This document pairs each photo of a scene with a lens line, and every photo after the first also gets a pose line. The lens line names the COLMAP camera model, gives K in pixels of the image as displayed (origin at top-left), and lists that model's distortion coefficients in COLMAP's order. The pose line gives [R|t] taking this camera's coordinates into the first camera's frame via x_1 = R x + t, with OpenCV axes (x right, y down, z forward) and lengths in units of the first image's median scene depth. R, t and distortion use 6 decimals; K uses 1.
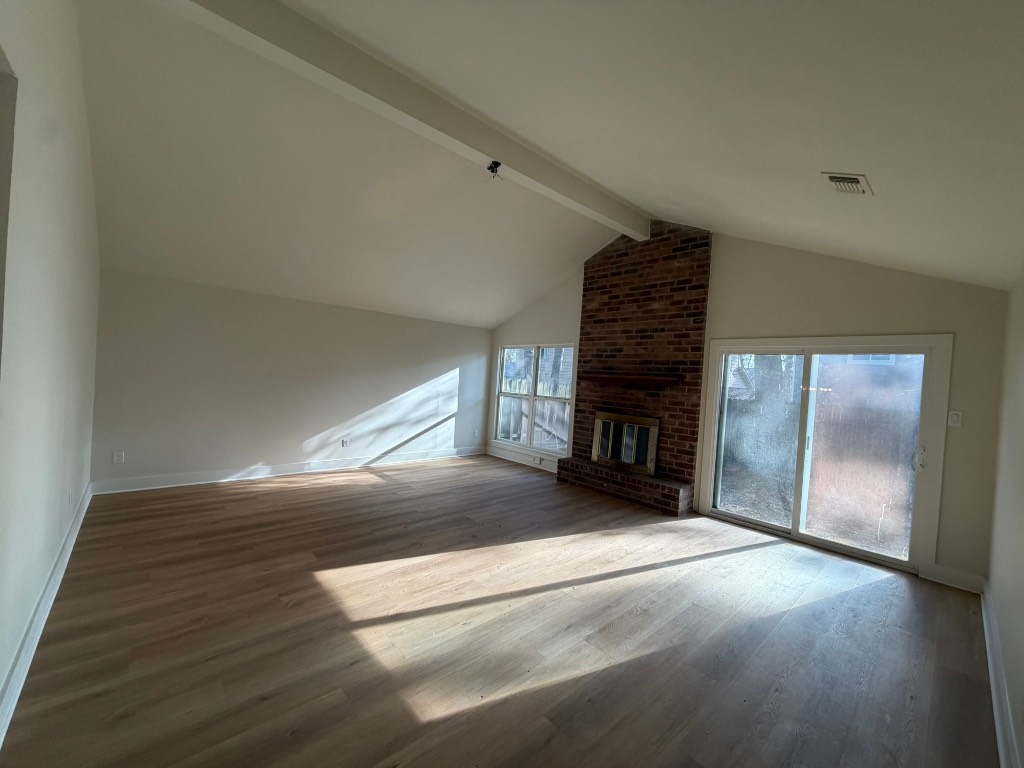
lens RADIAL K [[407.6, 0, 506.1], [0, 407.6, 382.4], [0, 0, 1]] dist [0.001103, -0.000284]
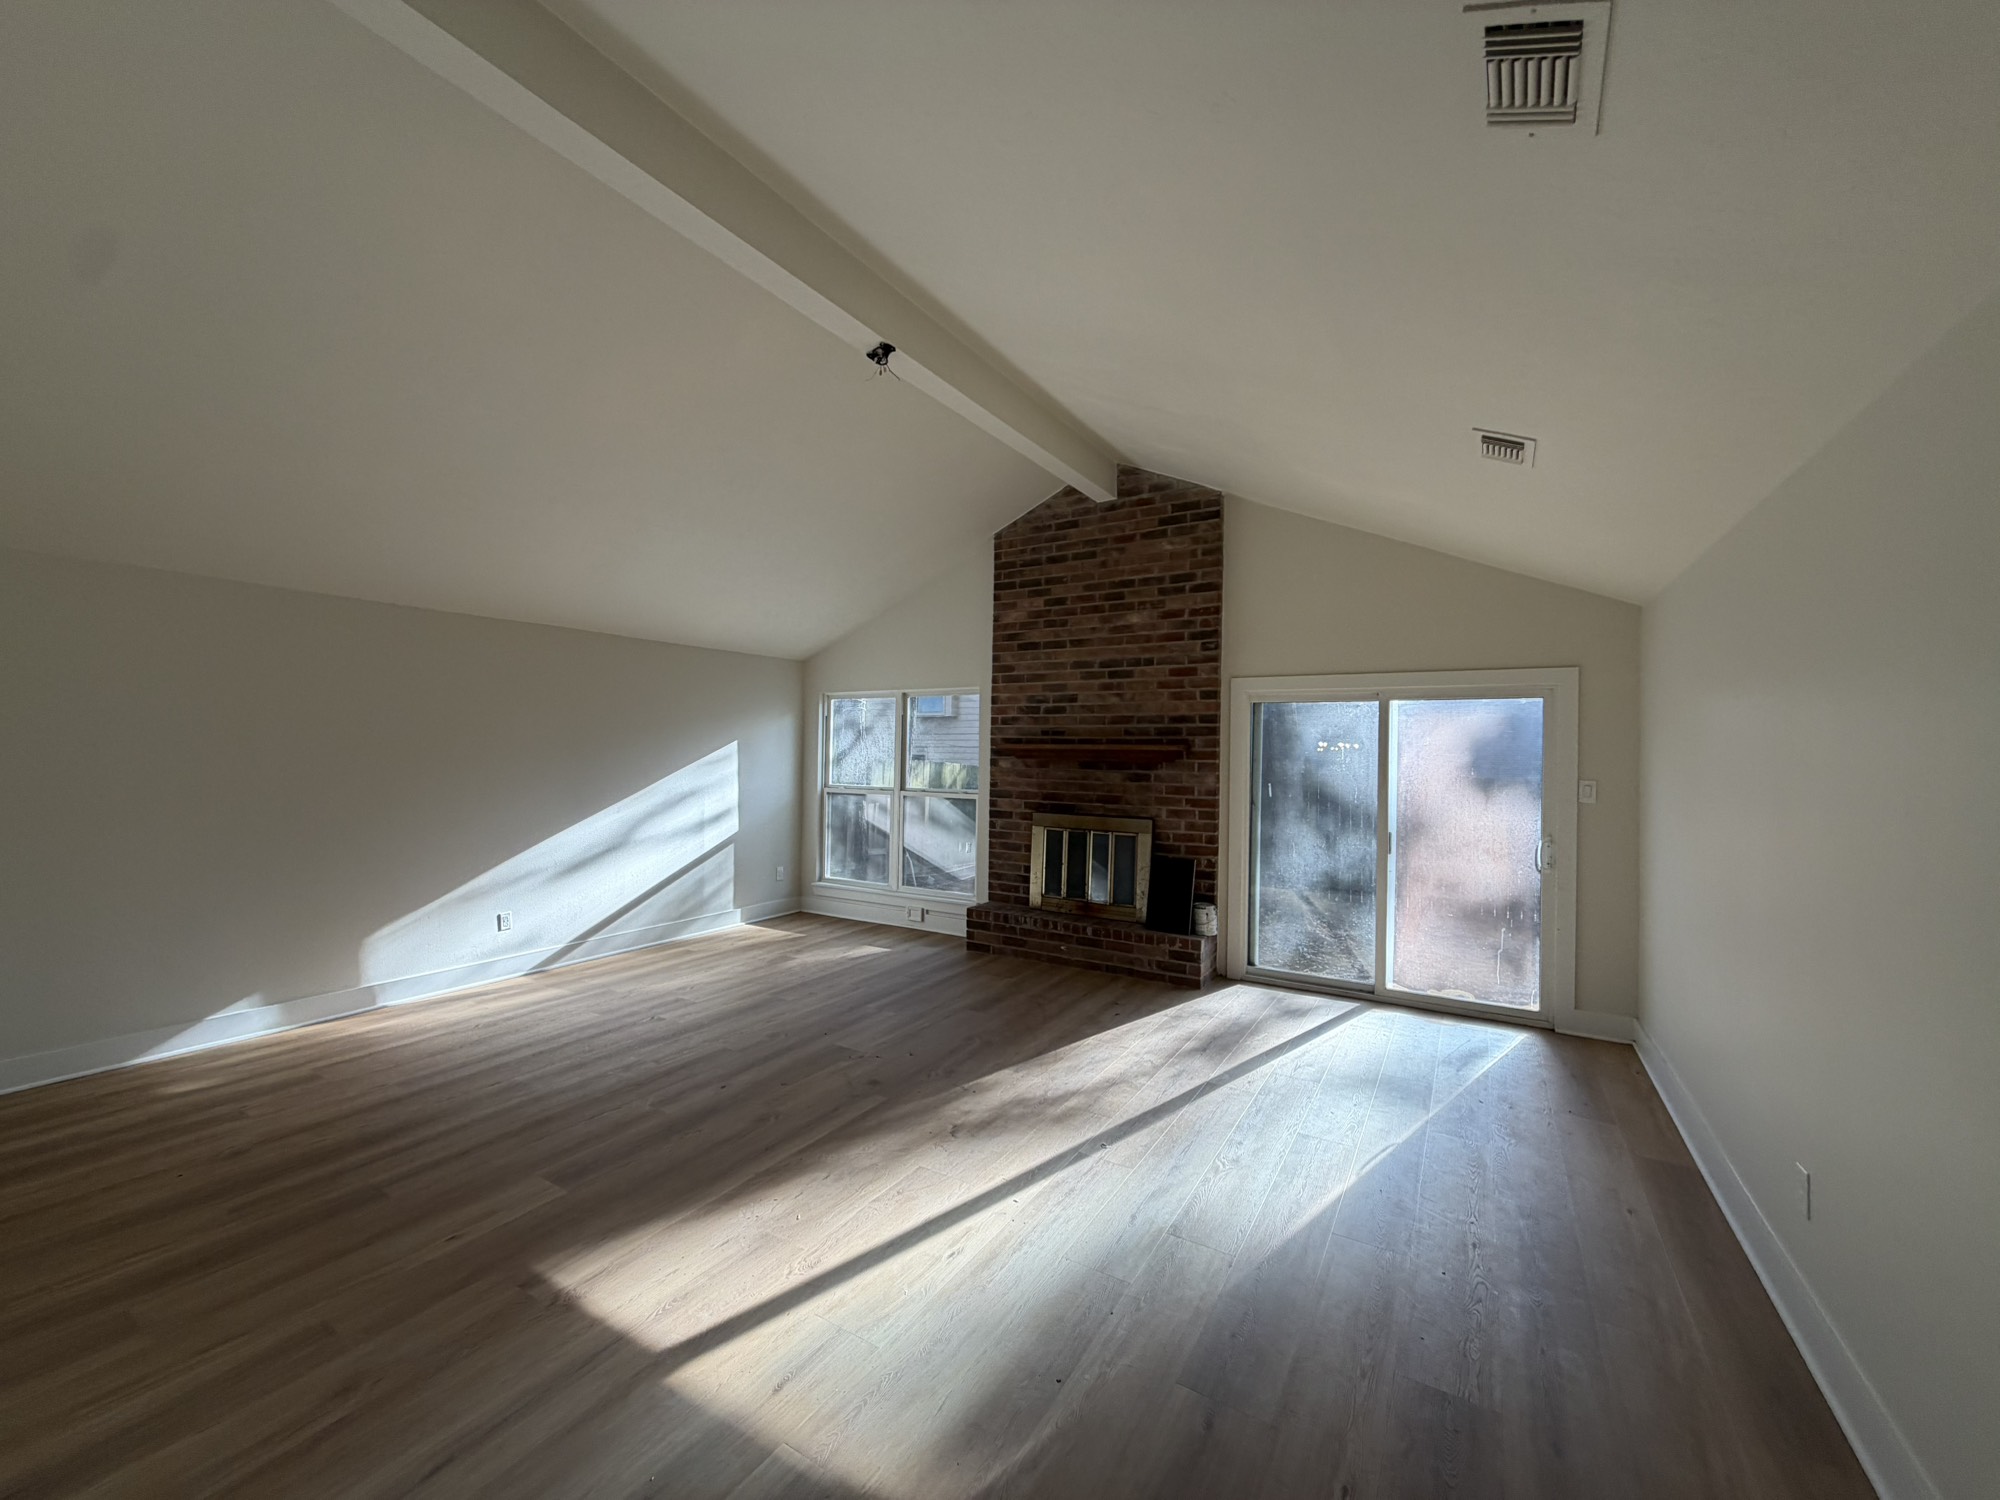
lens RADIAL K [[796.1, 0, 988.4], [0, 796.1, 746.9], [0, 0, 1]] dist [0.001103, -0.000284]
pose [[0.956977, -0.044833, 0.286679, -0.150731], [0.046959, 0.998897, -0.000540, -0.020874], [-0.286339, 0.013979, 0.958026, 0.008828]]
